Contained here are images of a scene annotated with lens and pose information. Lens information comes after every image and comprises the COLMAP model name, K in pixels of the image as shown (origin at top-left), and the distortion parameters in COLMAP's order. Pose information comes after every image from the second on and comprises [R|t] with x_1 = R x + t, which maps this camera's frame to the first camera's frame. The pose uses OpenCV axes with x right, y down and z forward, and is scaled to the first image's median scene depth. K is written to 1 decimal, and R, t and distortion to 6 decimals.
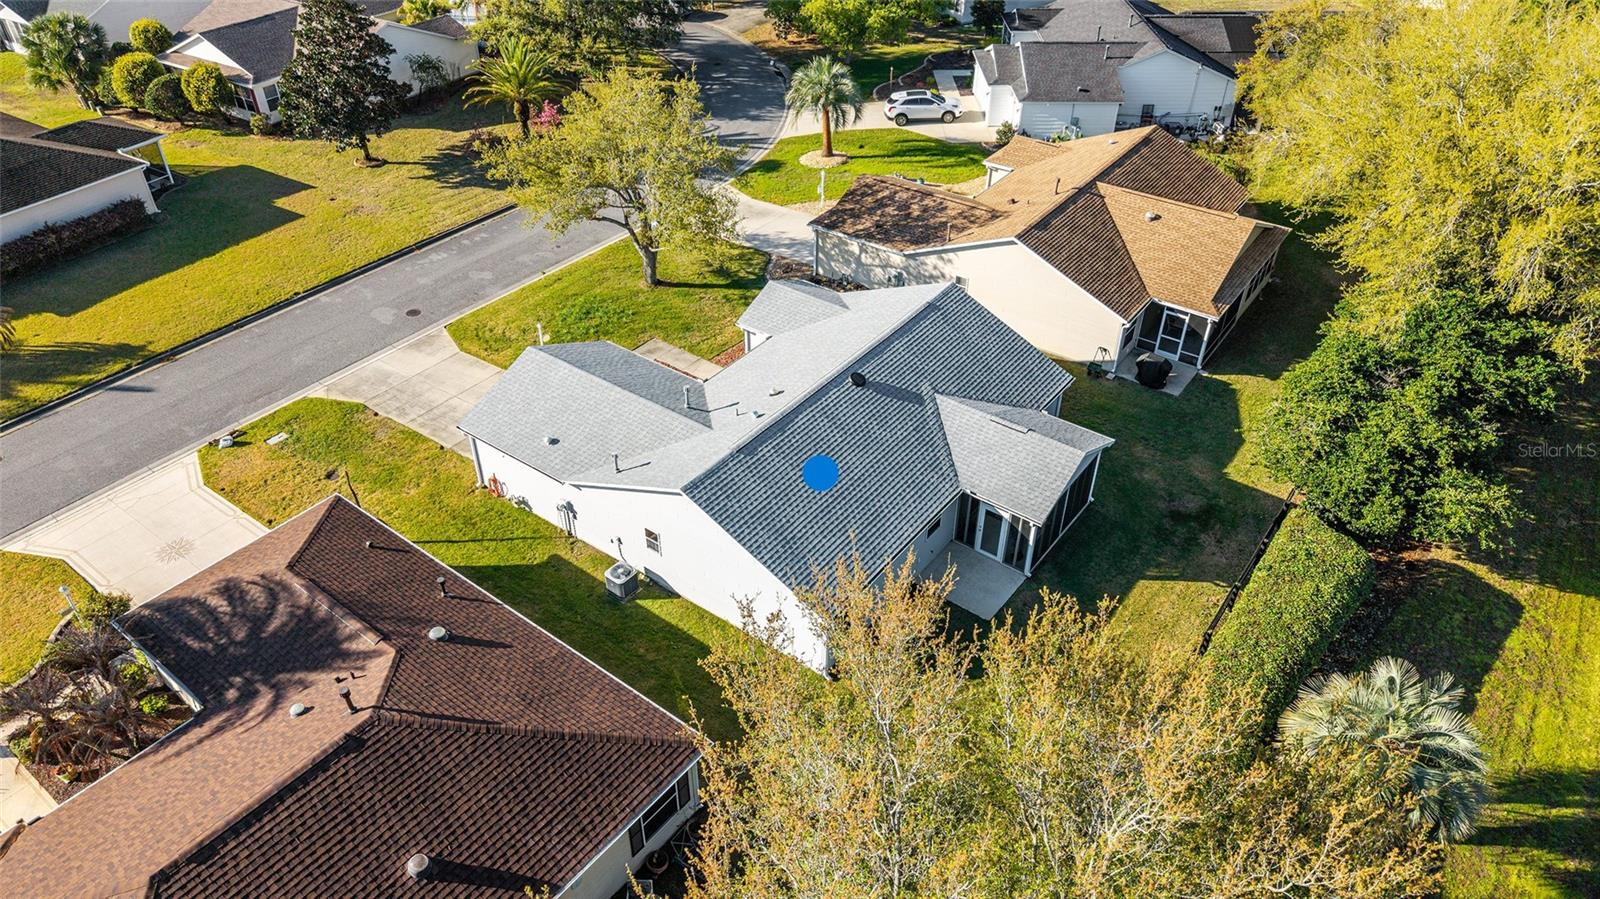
lens RADIAL K [[1066.0, 0, 796.8], [0, 1066.0, 466.8], [0, 0, 1]] dist [0.028811, -0.040058]
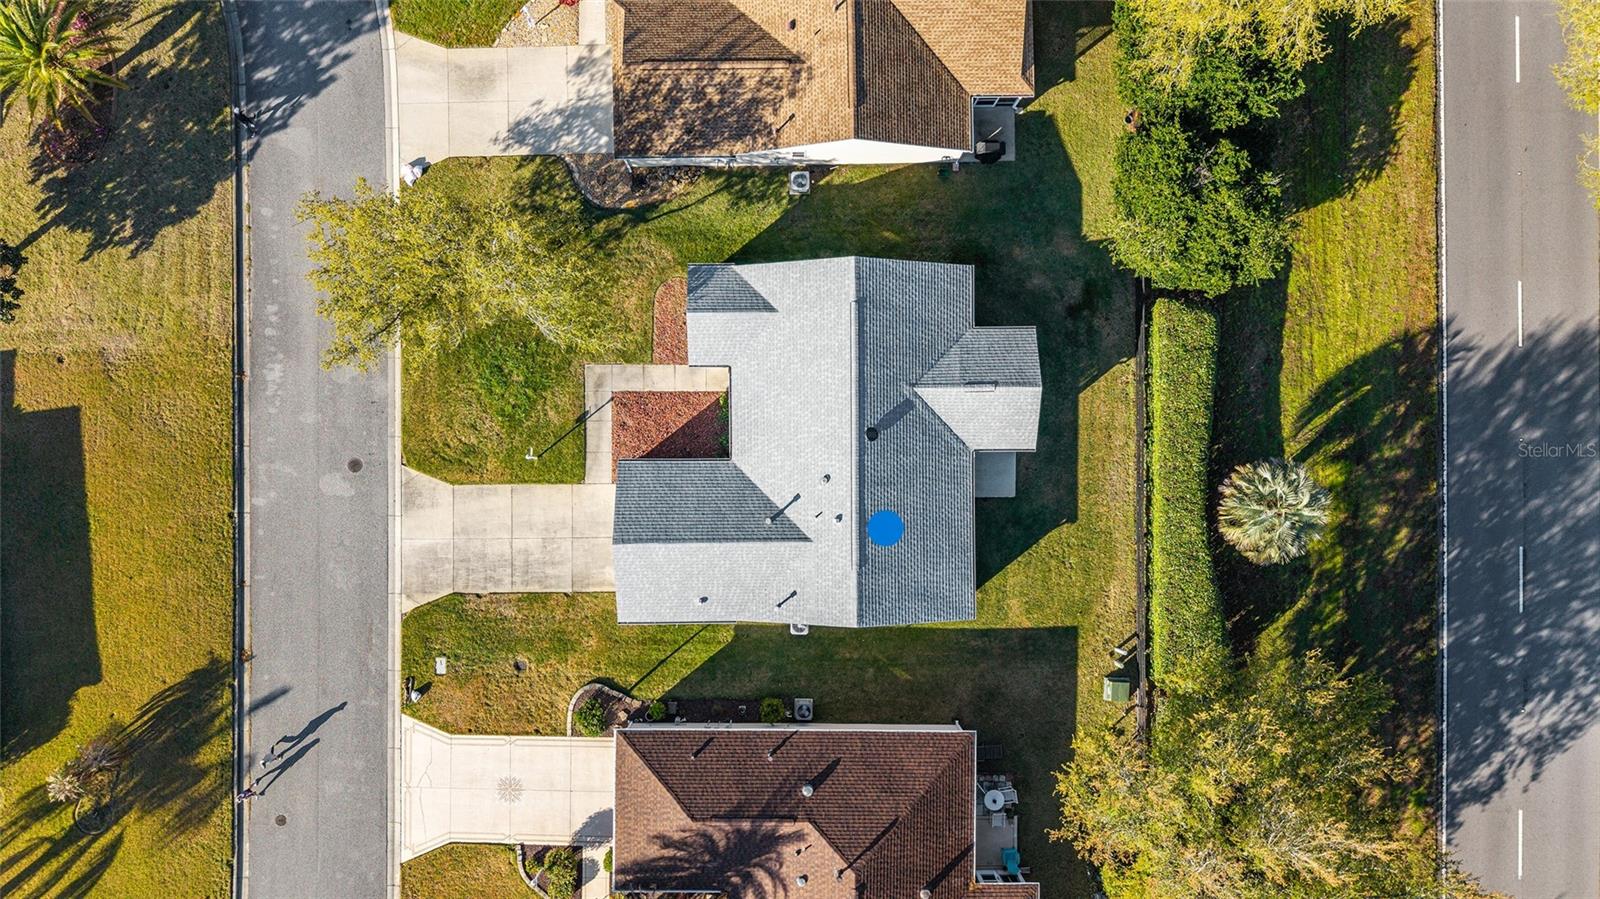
lens RADIAL K [[1066.0, 0, 796.8], [0, 1066.0, 466.8], [0, 0, 1]] dist [0.028811, -0.040058]
pose [[0.798193, -0.602347, 0.008152, -0.035350], [0.353903, 0.479835, 0.802814, -0.824962], [-0.487485, -0.637916, 0.596173, 0.198582]]
